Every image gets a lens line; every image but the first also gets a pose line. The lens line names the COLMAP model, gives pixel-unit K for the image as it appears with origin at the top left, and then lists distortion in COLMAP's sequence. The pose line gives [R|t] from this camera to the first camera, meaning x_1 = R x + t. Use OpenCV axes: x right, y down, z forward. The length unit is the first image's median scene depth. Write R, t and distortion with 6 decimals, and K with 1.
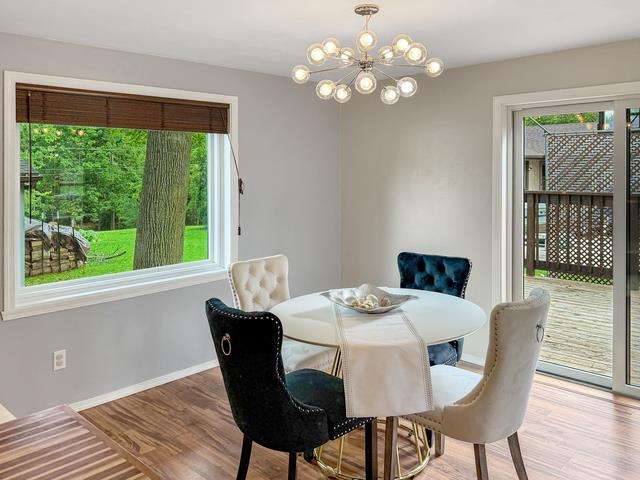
lens RADIAL K [[527.8, 0, 320.0], [0, 527.8, 240.0], [0, 0, 1]] dist [0.075707, 0.000407]
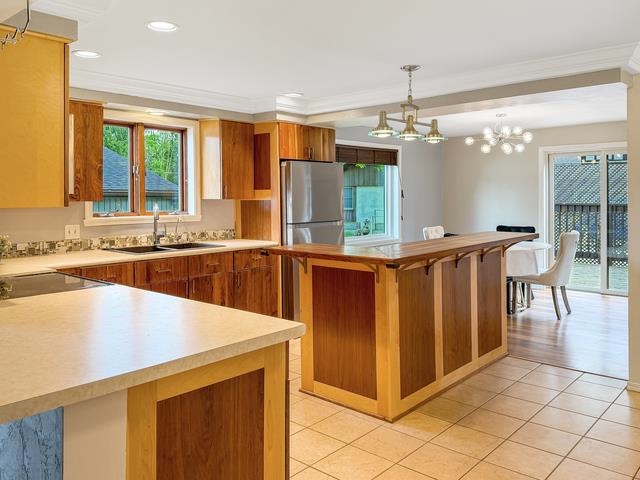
lens RADIAL K [[527.7, 0, 320.0], [0, 527.7, 240.0], [0, 0, 1]] dist [-0.005175, -0.001744]
pose [[0.999802, -0.006880, 0.018675, -0.480098], [0.007748, 0.998874, -0.046803, 0.146331], [-0.018331, 0.046939, 0.998730, -0.836492]]
